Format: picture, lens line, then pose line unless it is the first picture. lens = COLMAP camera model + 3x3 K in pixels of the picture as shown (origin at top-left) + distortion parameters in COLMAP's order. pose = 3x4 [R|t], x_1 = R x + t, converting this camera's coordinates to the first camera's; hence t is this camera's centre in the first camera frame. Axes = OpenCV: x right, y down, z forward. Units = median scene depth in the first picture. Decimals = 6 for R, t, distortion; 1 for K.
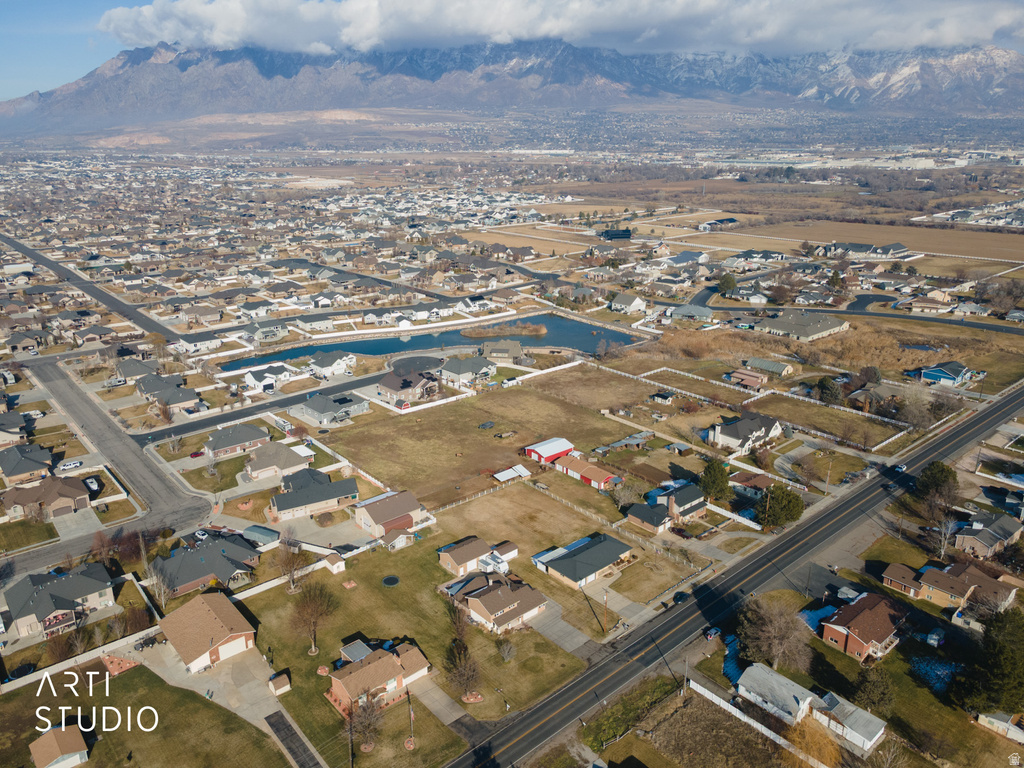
lens RADIAL K [[747.9, 0, 511.3], [0, 747.9, 383.3], [0, 0, 1]] dist [0.041000, 0.009668]
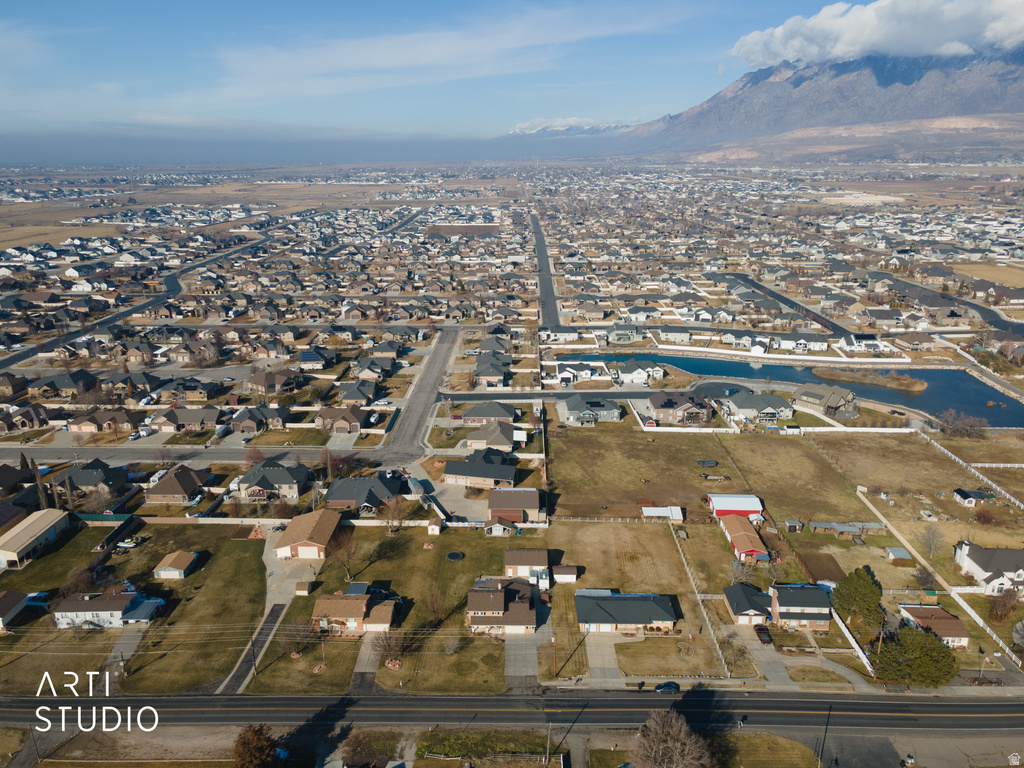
lens RADIAL K [[747.9, 0, 512.4], [0, 747.9, 386.3], [0, 0, 1]] dist [0.041000, 0.009668]
pose [[0.743730, 0.204830, -0.636325, 0.324821], [-0.212351, 0.974986, 0.065650, -0.042037], [0.633855, 0.086299, 0.768622, 0.104727]]
